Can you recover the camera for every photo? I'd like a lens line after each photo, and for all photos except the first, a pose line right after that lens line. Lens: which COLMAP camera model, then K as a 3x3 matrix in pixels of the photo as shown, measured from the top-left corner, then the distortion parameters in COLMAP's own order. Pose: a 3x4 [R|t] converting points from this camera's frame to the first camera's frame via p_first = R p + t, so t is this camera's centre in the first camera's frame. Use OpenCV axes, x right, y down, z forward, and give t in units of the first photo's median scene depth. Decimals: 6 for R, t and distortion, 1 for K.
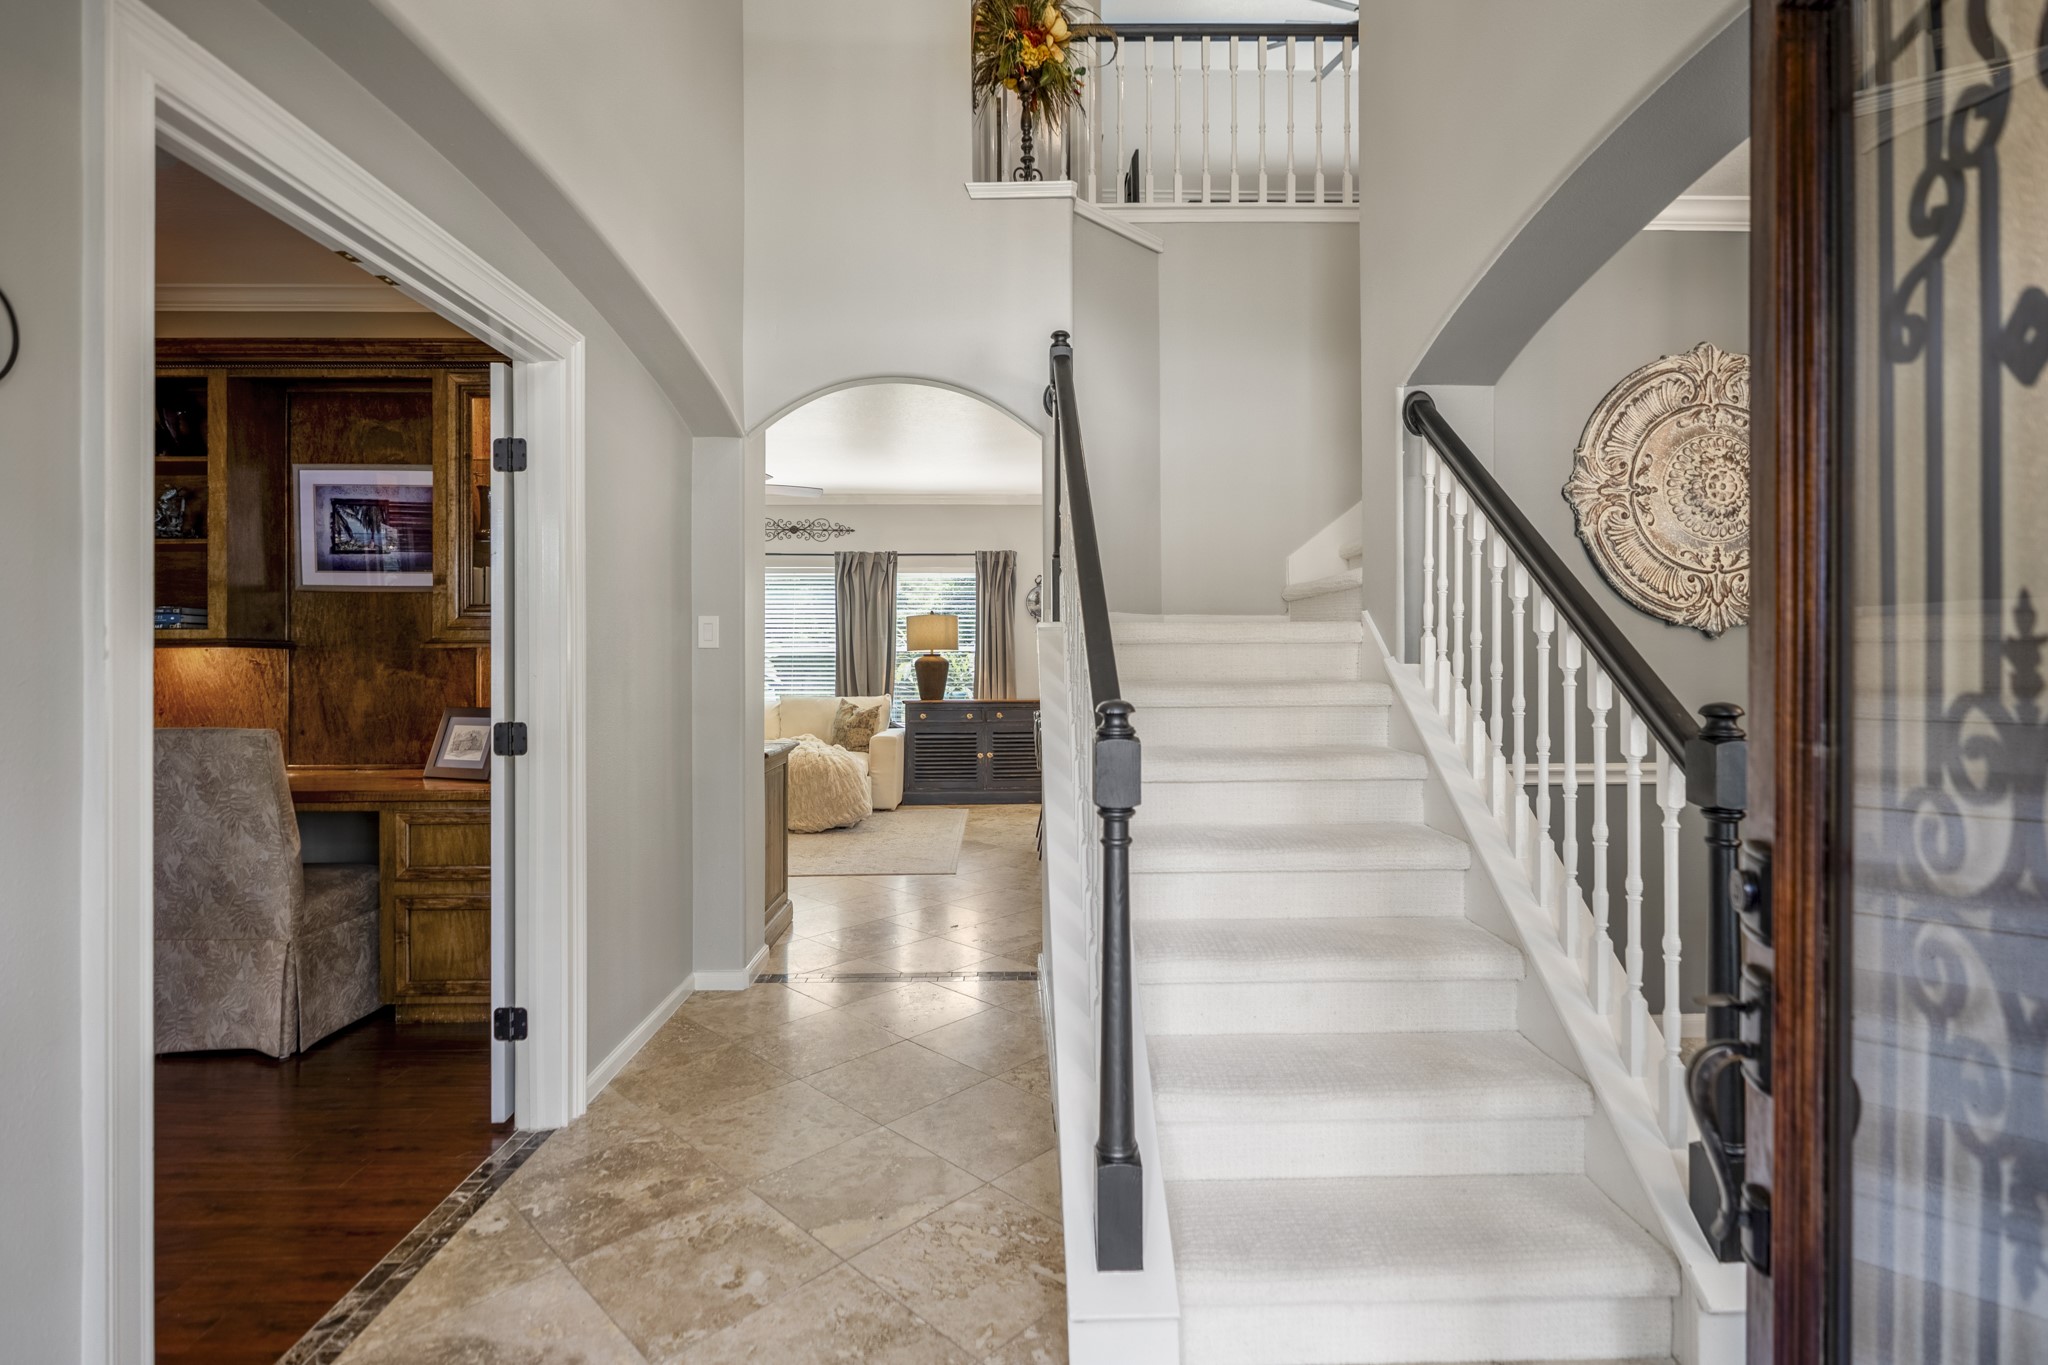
lens RADIAL K [[952.8, 0, 1027.3], [0, 952.8, 645.9], [0, 0, 1]] dist [0.000349, -0.000058]
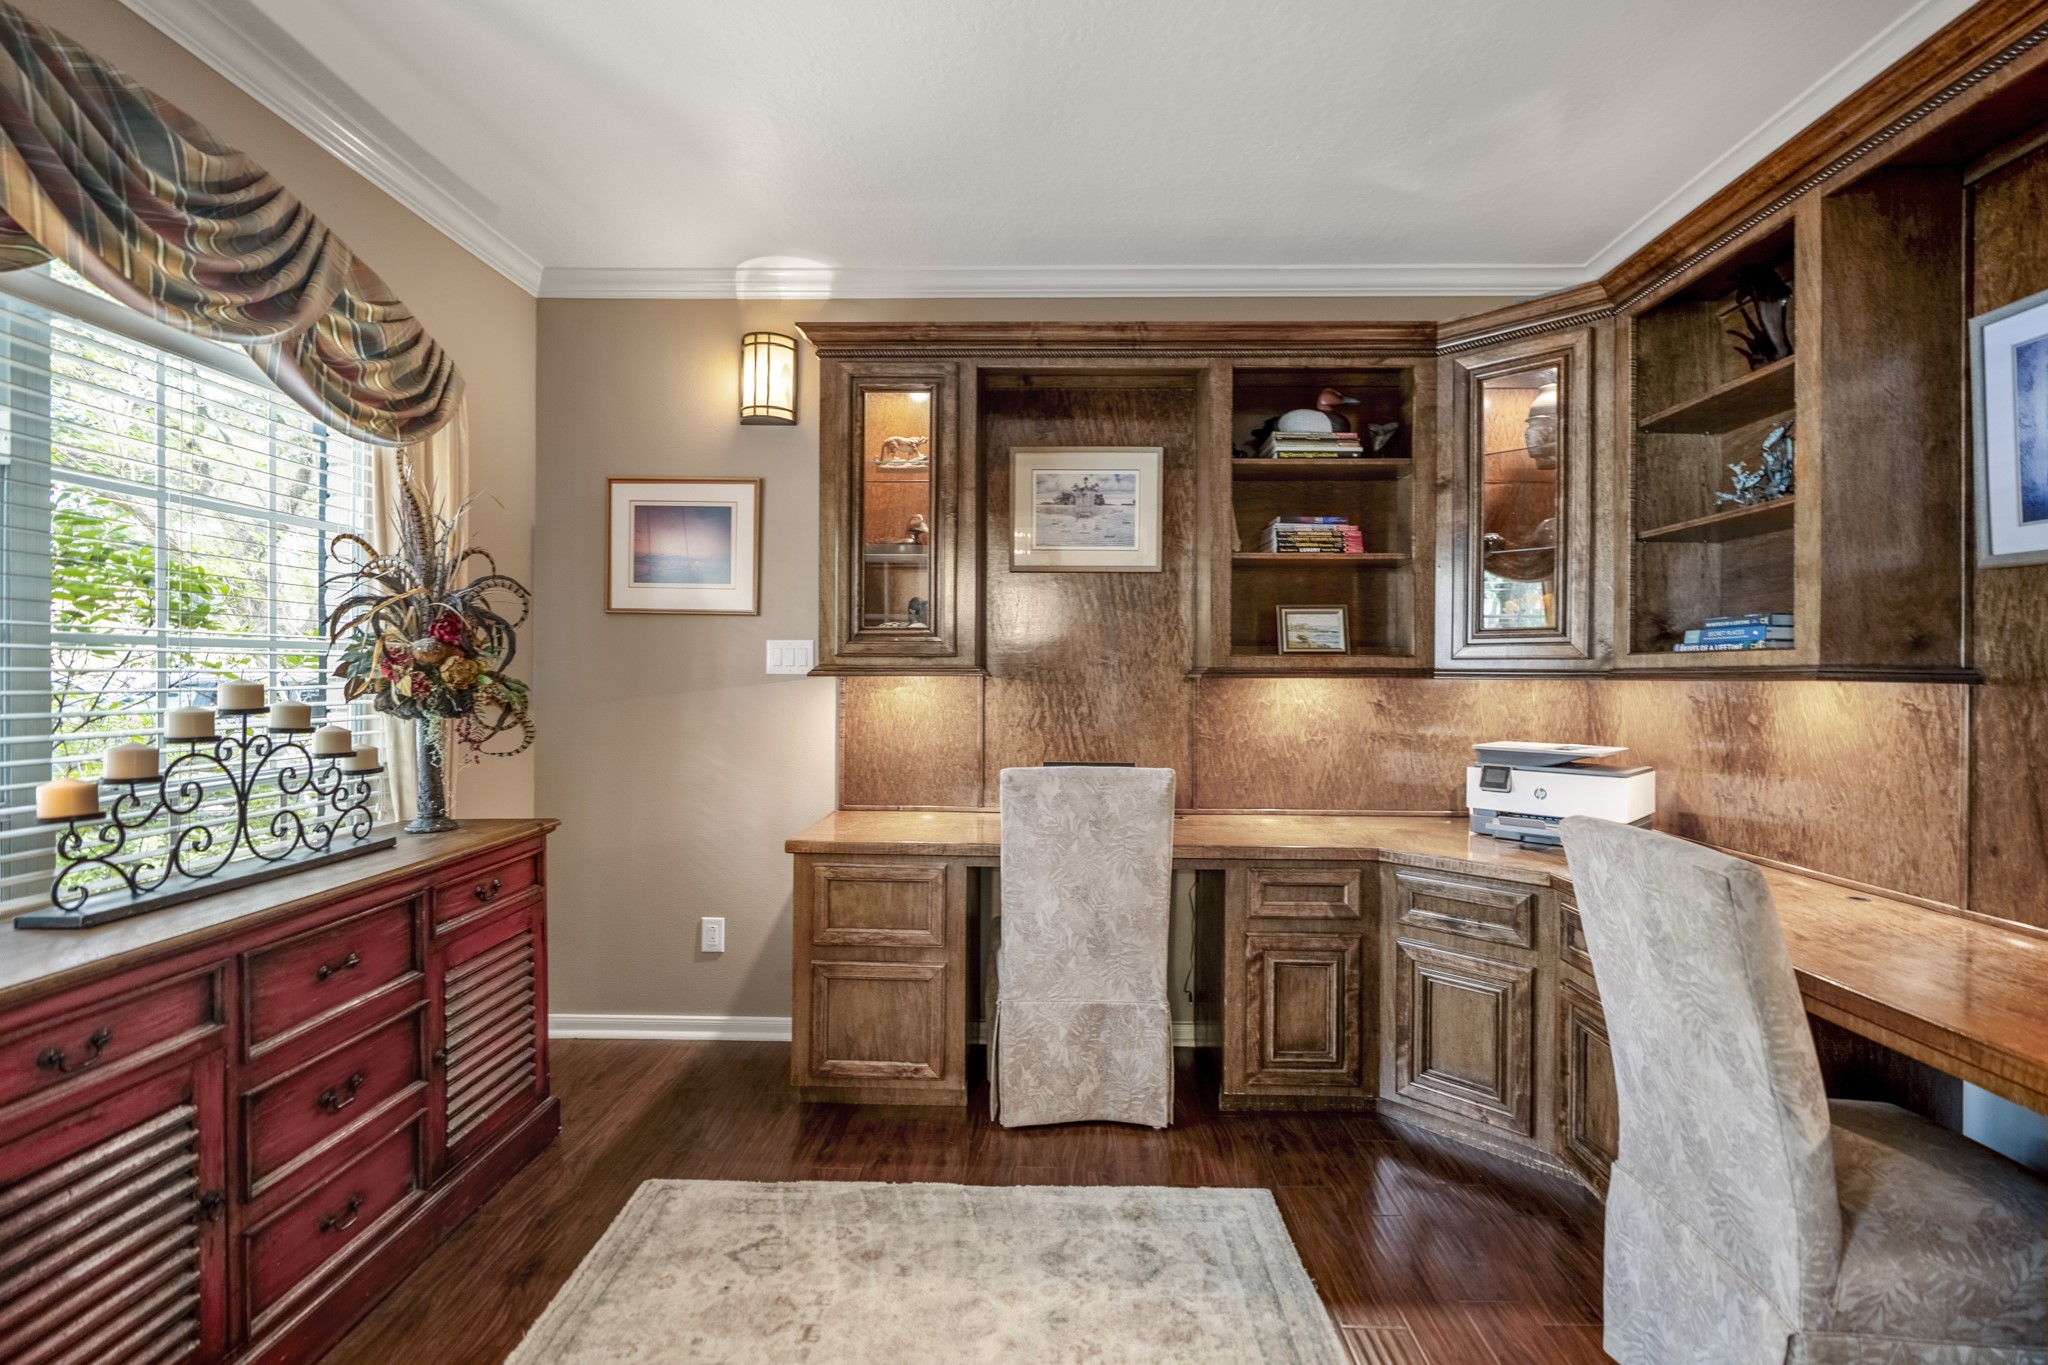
lens RADIAL K [[935.1, 0, 1026.3], [0, 935.1, 674.1], [0, 0, 1]] dist [-0.002814, -0.000986]
pose [[-0.052934, 0.006215, -0.998579, -0.253897], [0.004036, 0.999974, 0.006010, -0.007413], [0.998590, -0.003712, -0.052957, 0.534938]]
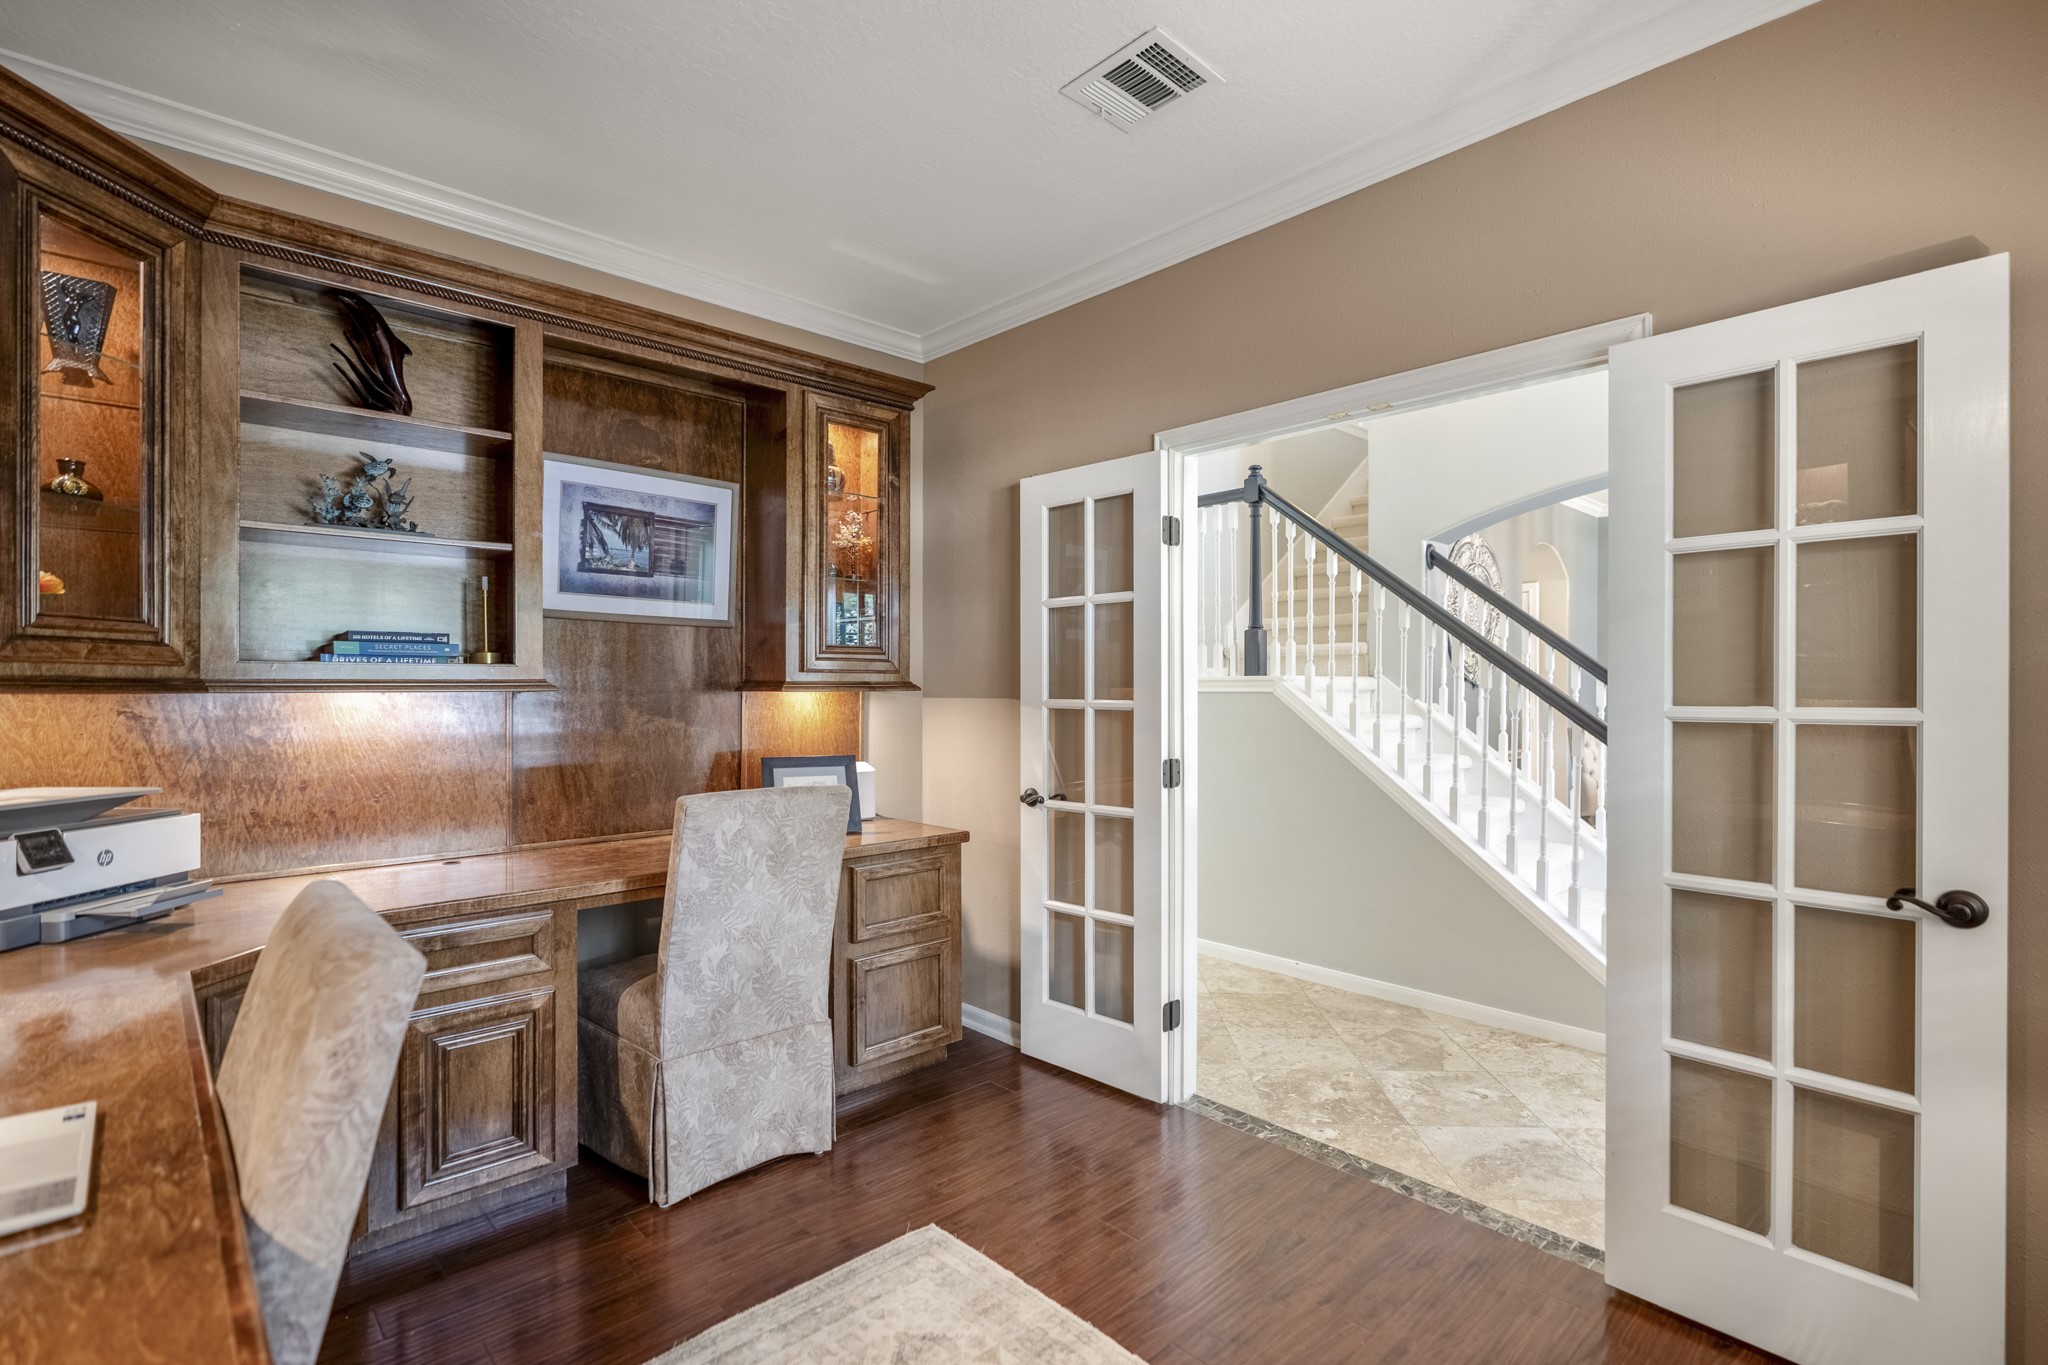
lens RADIAL K [[948.6, 0, 1023.2], [0, 948.6, 679.1], [0, 0, 1]] dist [-0.003702, 0.000436]
pose [[0.743927, 0.009587, 0.668192, -1.006666], [-0.008905, 0.999951, -0.004433, -0.007423], [-0.668202, -0.002652, 0.743976, 0.174346]]
